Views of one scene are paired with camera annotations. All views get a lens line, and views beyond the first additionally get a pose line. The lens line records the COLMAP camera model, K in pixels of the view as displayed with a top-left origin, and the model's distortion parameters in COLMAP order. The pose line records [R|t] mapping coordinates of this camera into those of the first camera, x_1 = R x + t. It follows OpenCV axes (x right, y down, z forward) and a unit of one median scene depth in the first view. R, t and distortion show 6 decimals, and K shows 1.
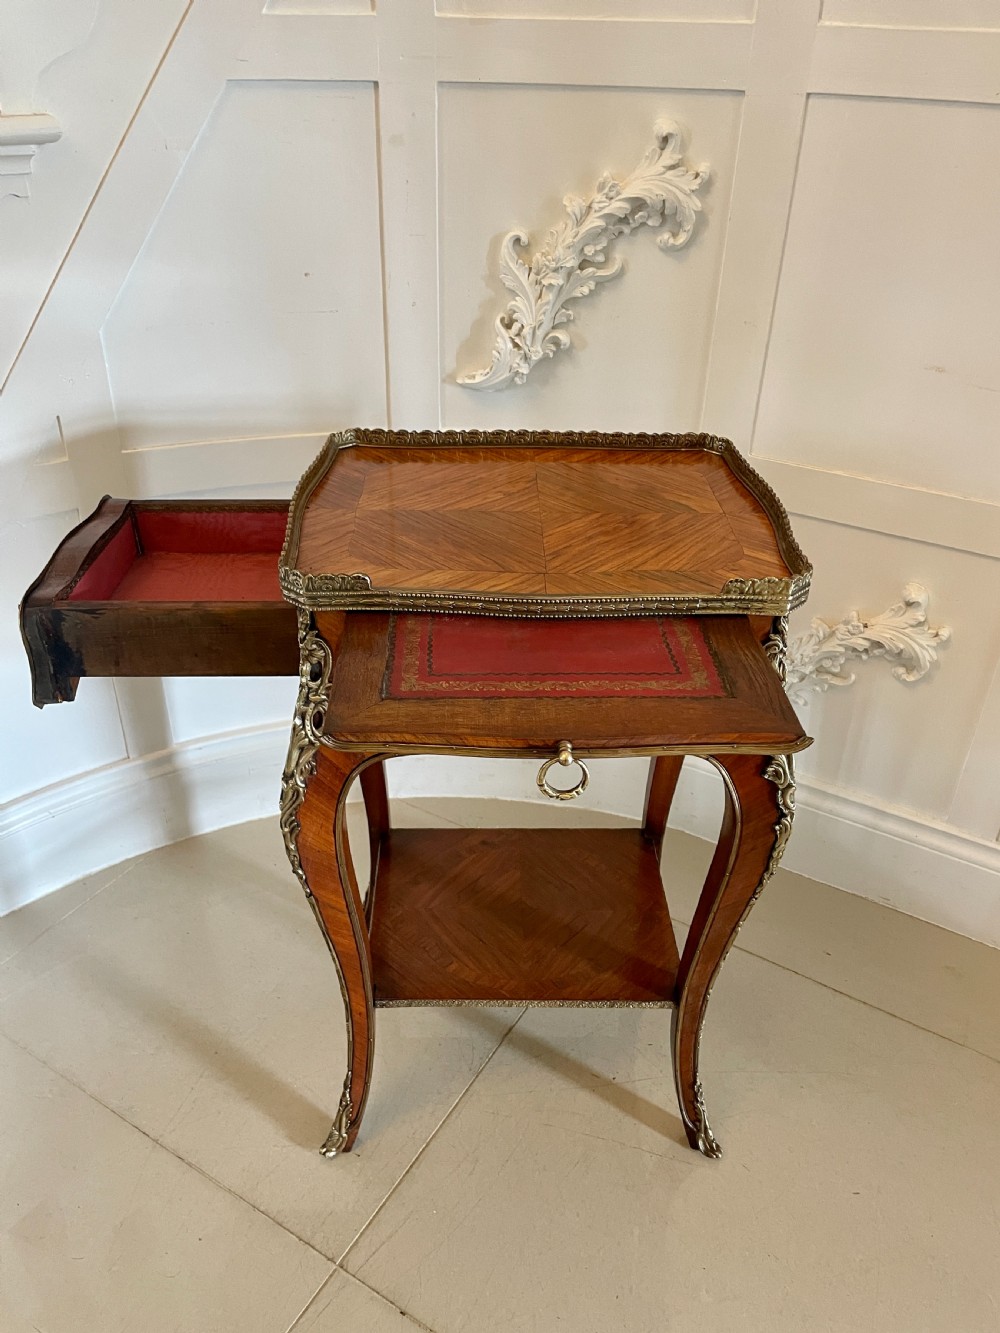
lens RADIAL K [[1026.2, 0, 496.3], [0, 1026.2, 668.2], [0, 0, 1]] dist [0.110215, -0.163014]
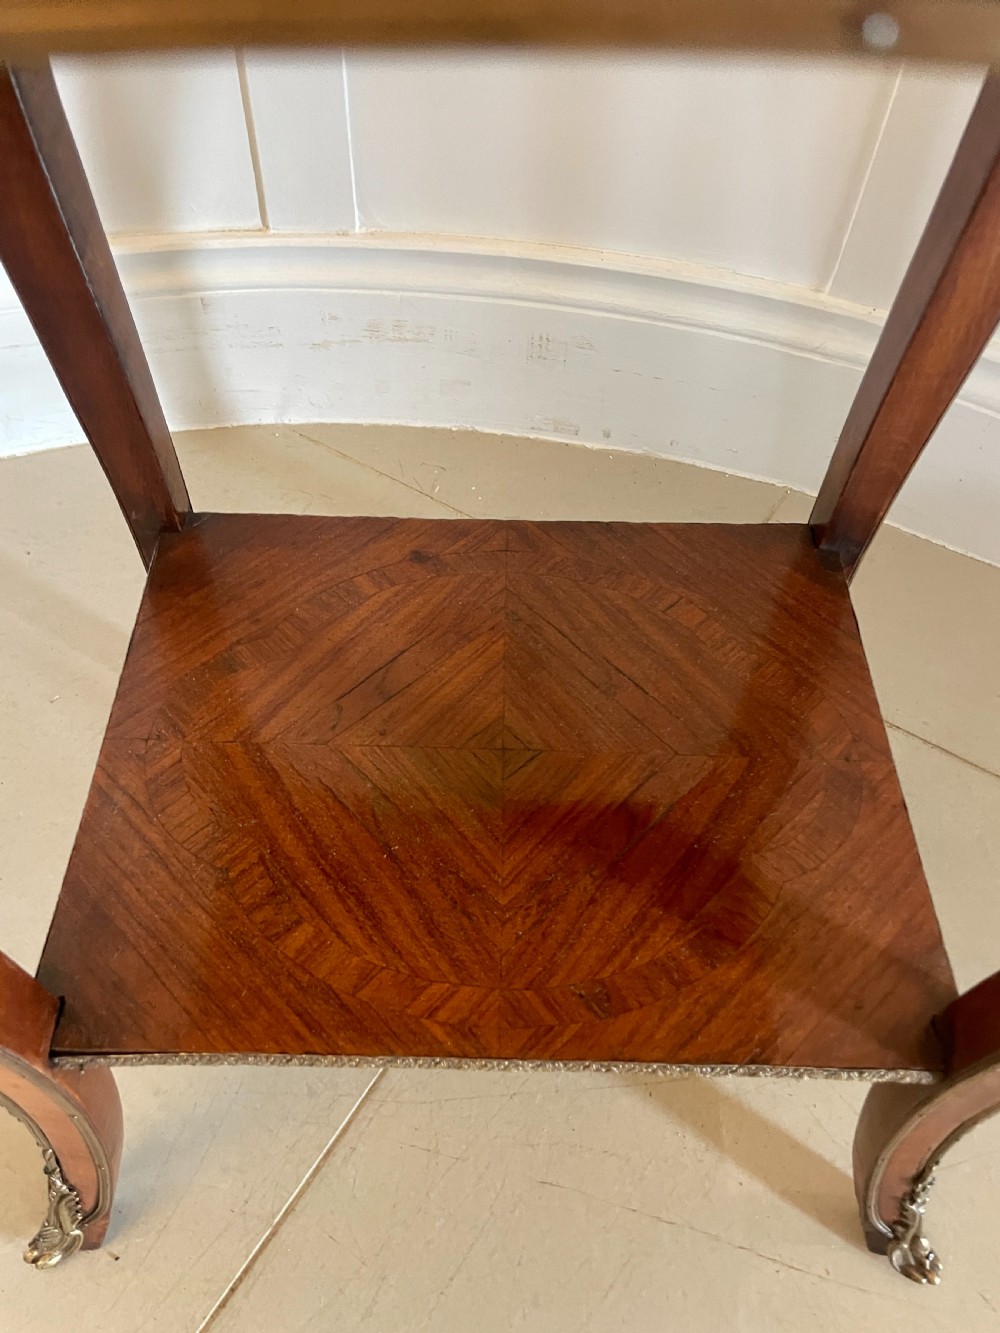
lens RADIAL K [[1026.2, 0, 496.3], [0, 1026.2, 668.2], [0, 0, 1]] dist [0.110215, -0.163014]
pose [[0.999692, 0.024186, -0.005592, 0.026318], [-0.020502, 0.931420, 0.363369, 0.076751], [0.013997, -0.363143, 0.931628, 0.735081]]
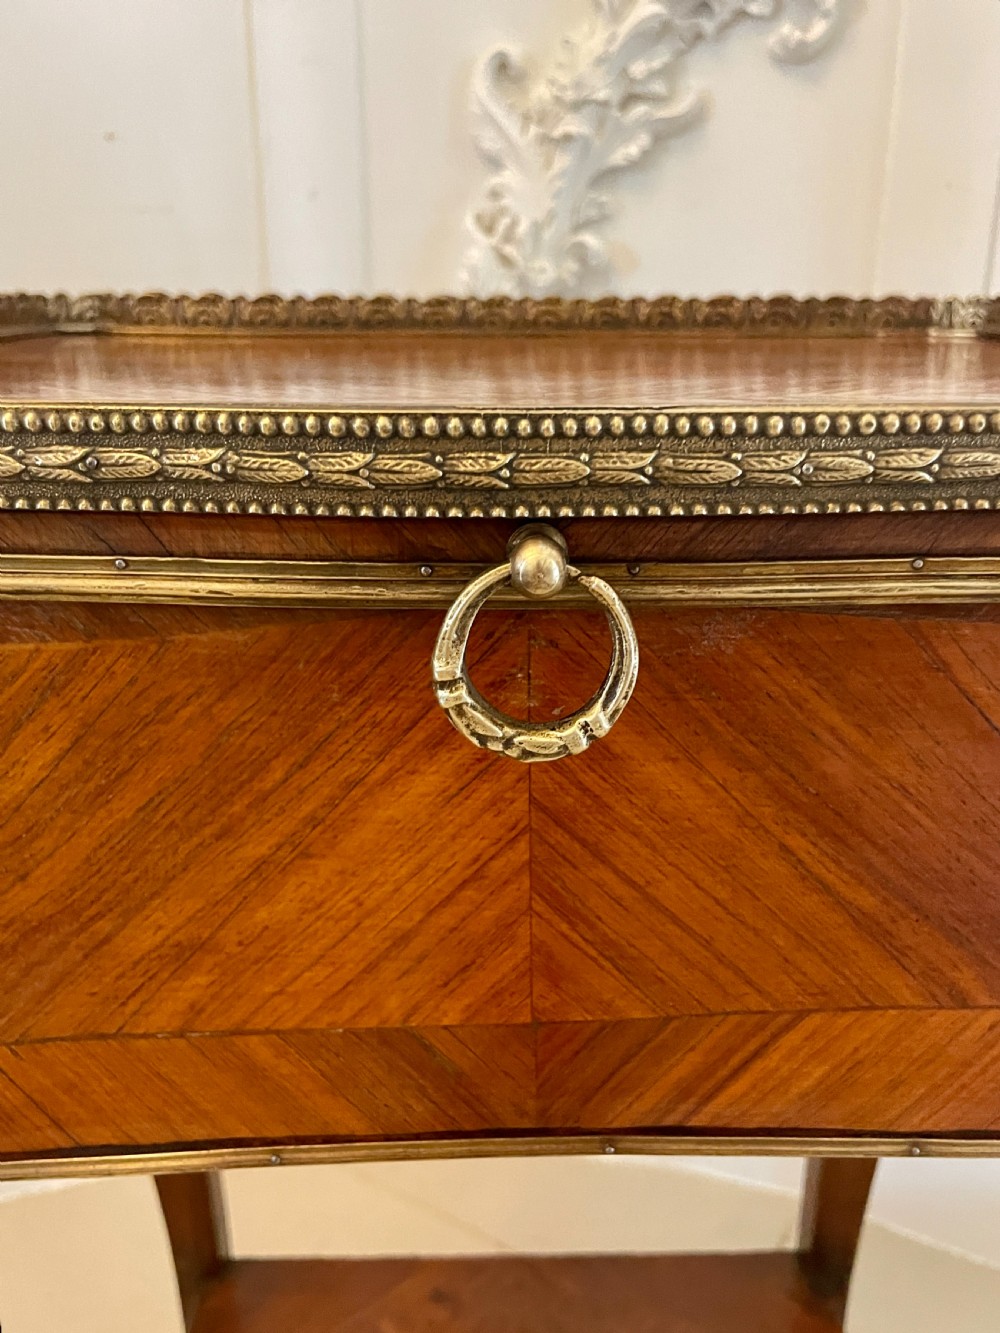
lens RADIAL K [[1108.3, 0, 508.0], [0, 1108.3, 666.0], [0, 0, 1]] dist [0.034733, 0.005160]
pose [[0.999792, -0.014632, -0.014237, 0.033485], [0.011108, 0.974985, -0.221991, 0.021062], [0.017129, 0.221787, 0.974945, 0.587958]]
